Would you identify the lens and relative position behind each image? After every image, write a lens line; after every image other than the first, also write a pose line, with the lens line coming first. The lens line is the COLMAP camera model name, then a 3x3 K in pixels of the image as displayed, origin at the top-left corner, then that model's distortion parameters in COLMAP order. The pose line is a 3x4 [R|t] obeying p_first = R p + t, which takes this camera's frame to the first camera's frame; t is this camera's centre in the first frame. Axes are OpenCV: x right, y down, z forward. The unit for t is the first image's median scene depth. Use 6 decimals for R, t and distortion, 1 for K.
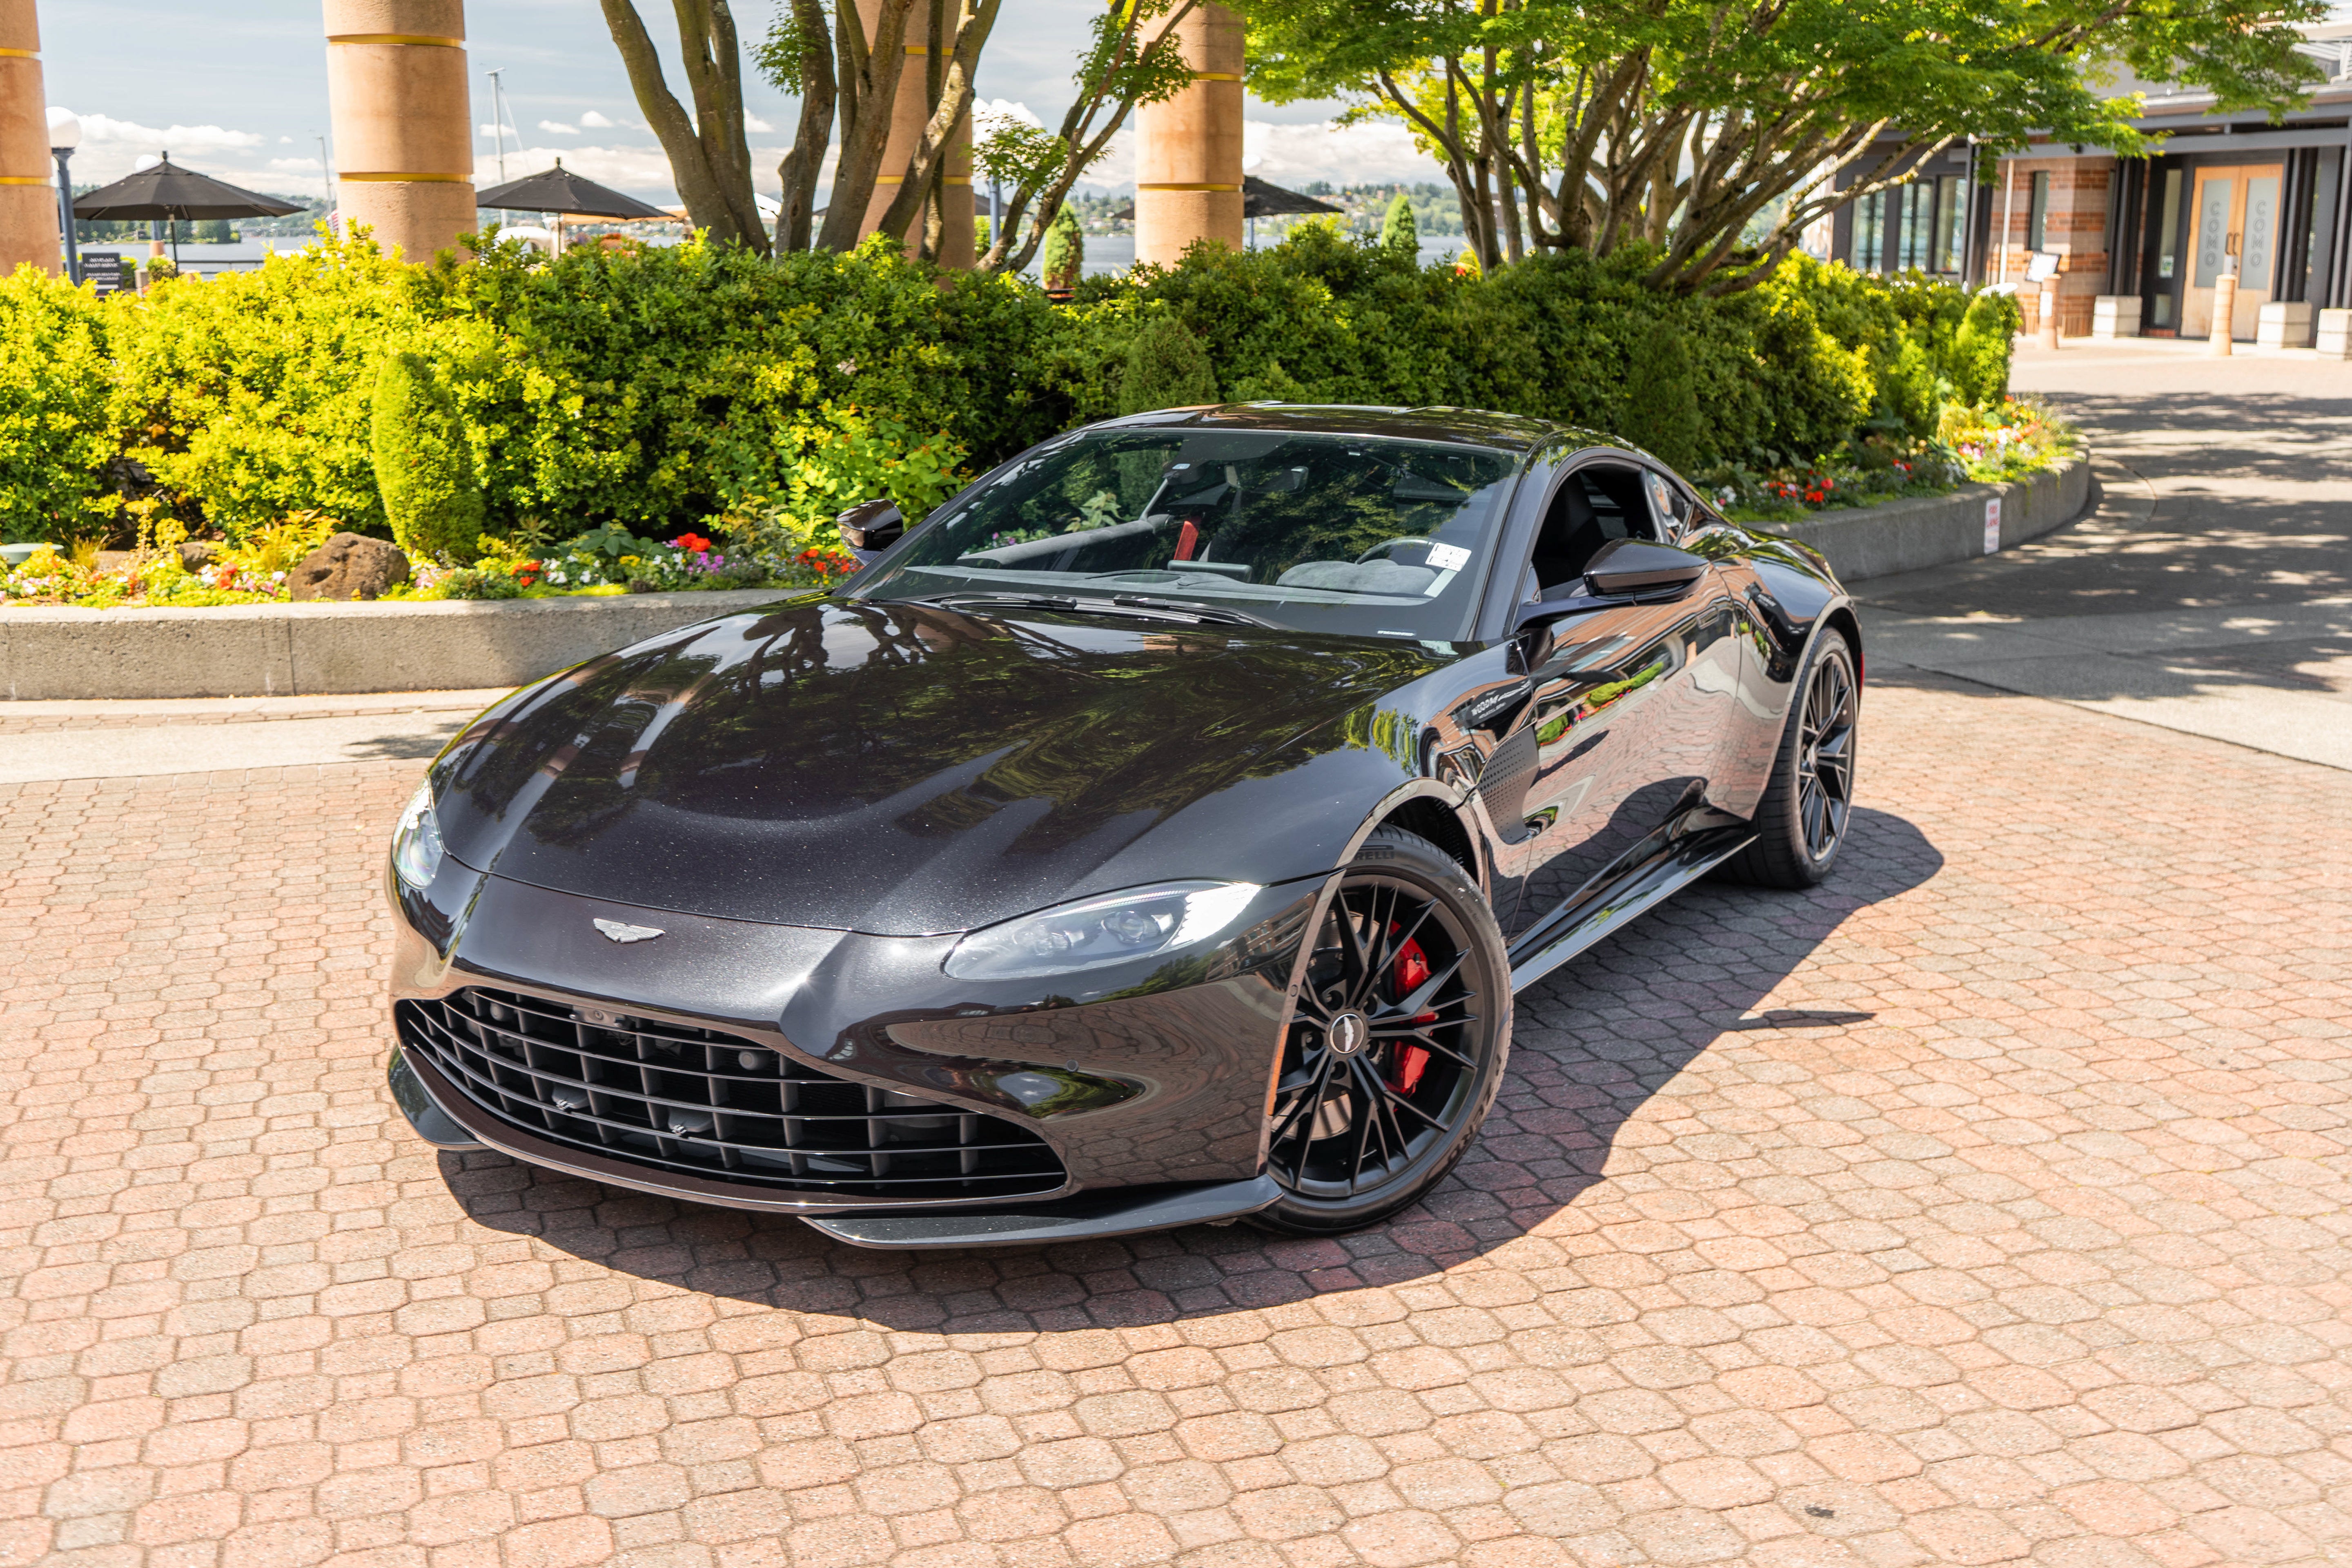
lens RADIAL K [[2340.4, 0, 1161.3], [0, 2340.4, 787.7], [0, 0, 1]] dist [0.013410, 0.011191]
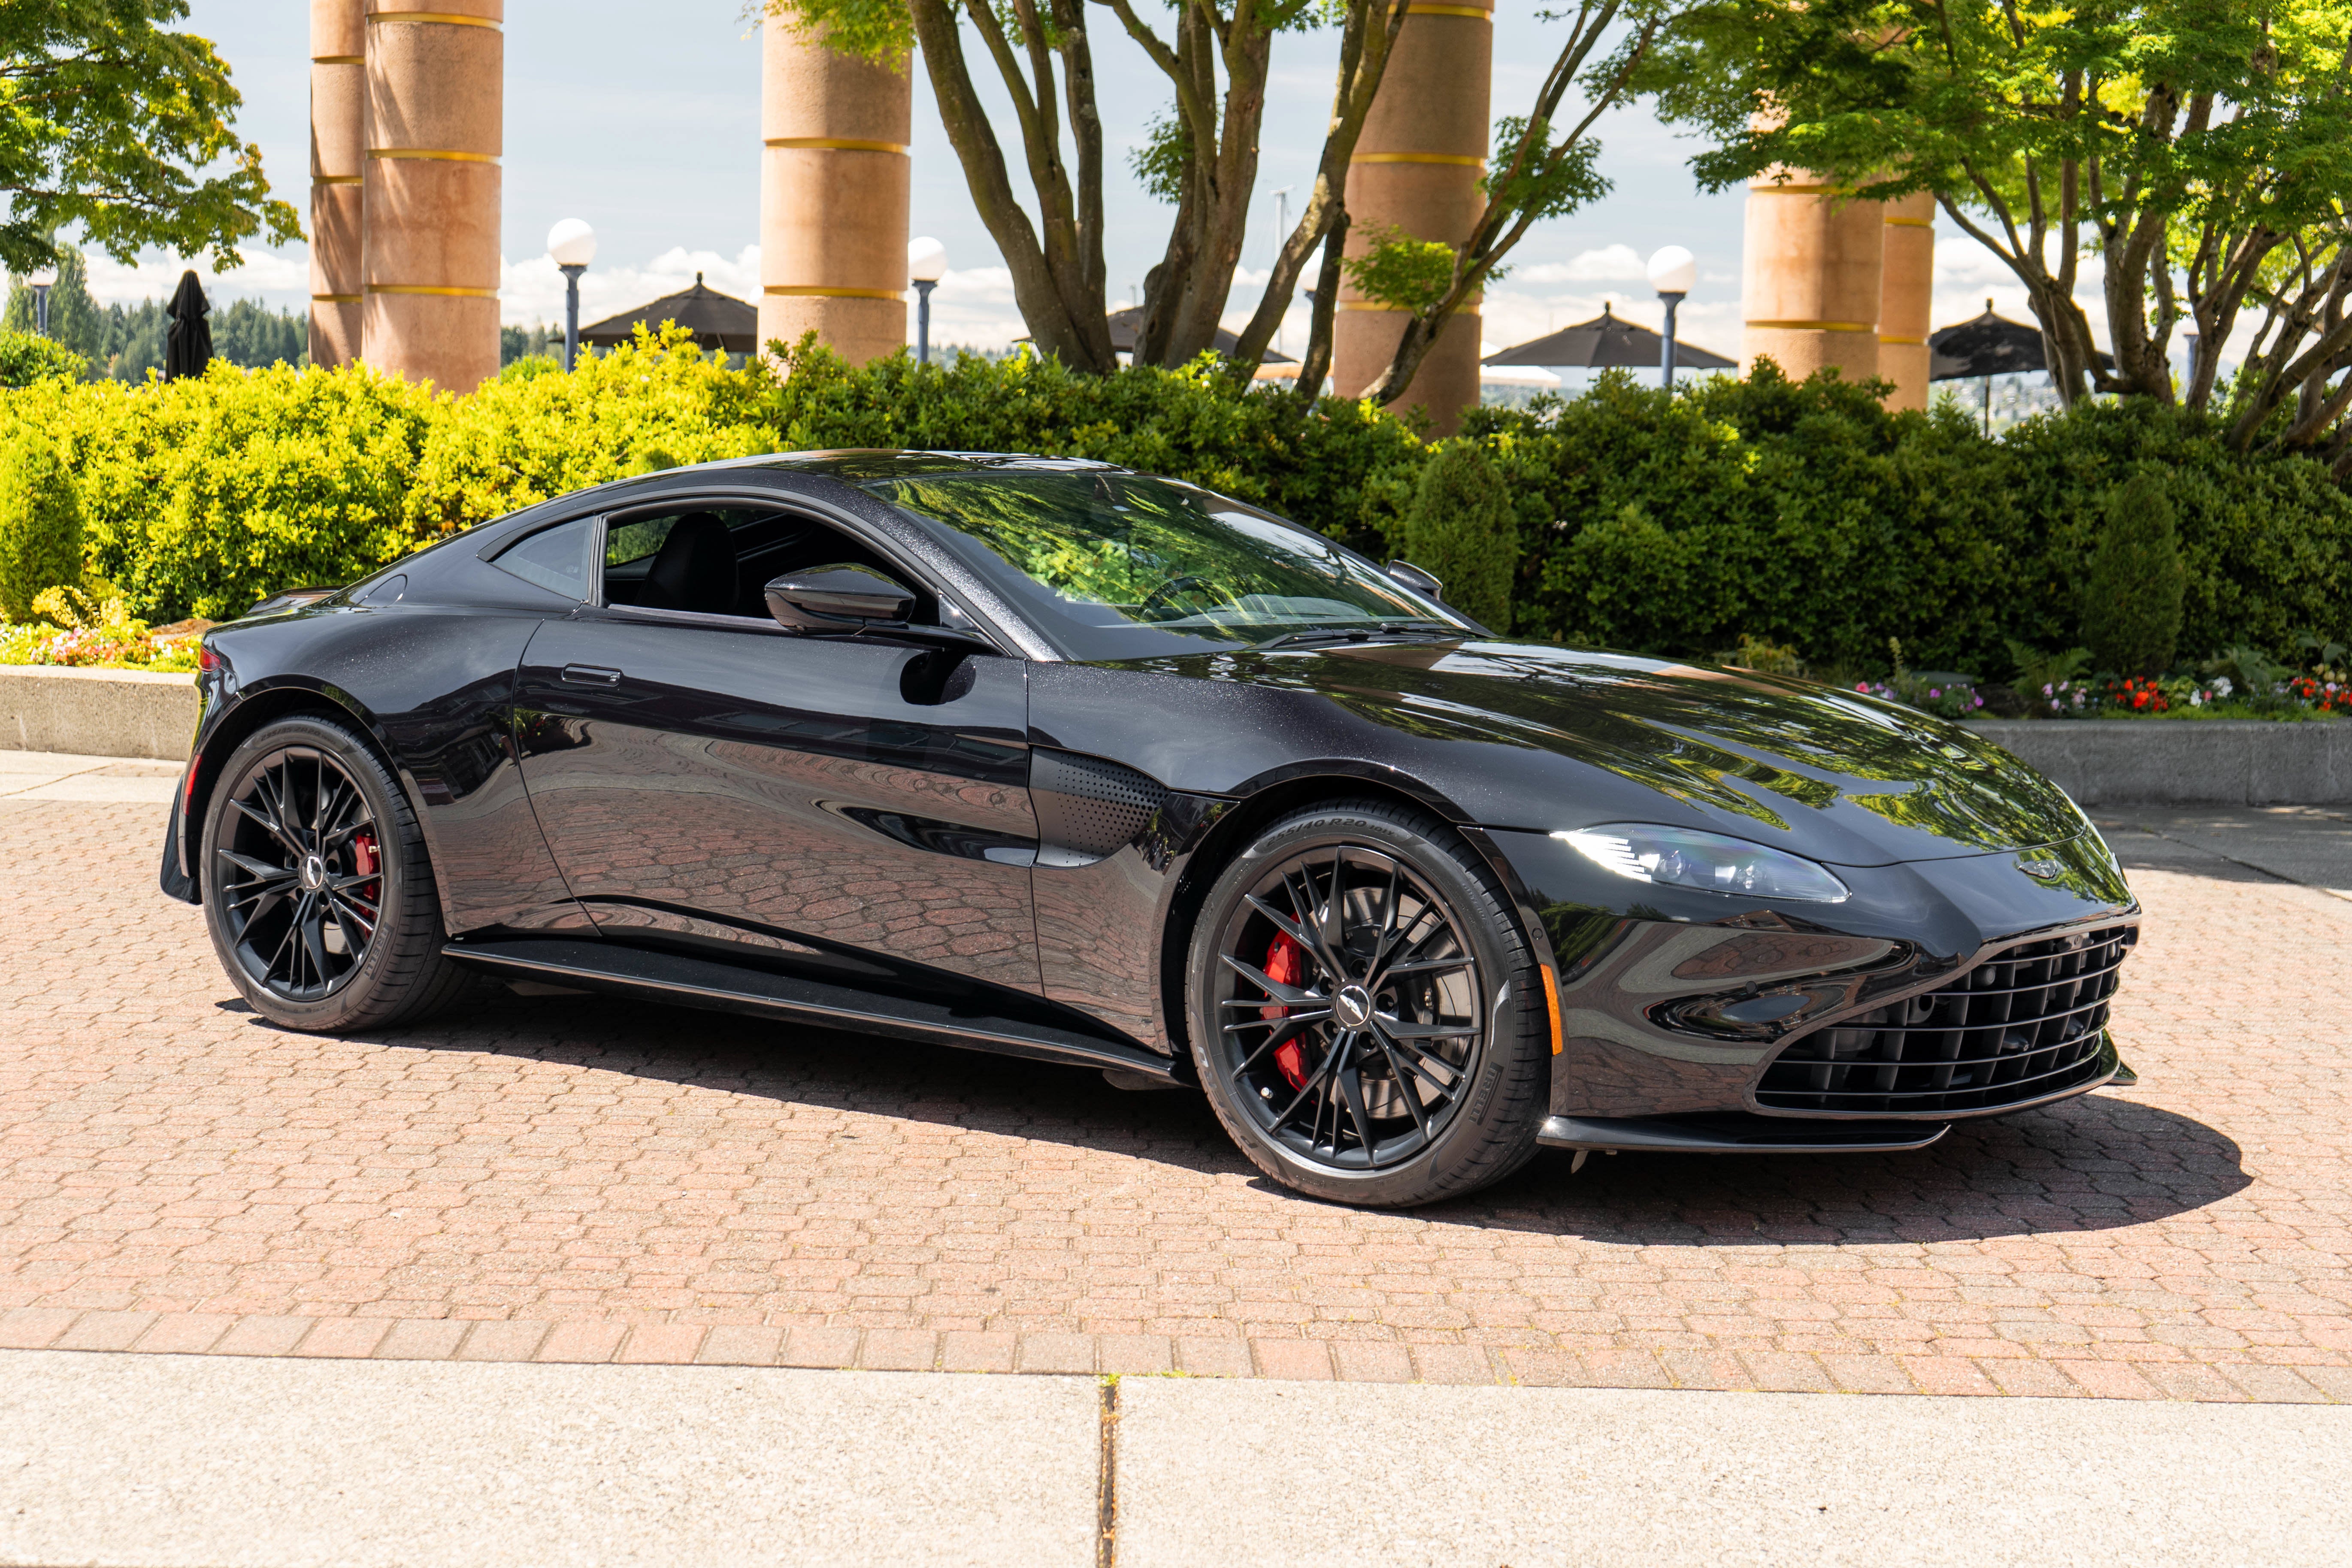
lens RADIAL K [[3374.9, 0, 1139.8], [0, 3374.9, 771.6], [0, 0, 1]] dist [0.071806, -0.097981]
pose [[0.952077, 0.058041, -0.300301, 0.279710], [-0.095542, 0.989135, -0.111729, 0.080151], [0.290554, 0.135066, 0.947278, -0.245649]]
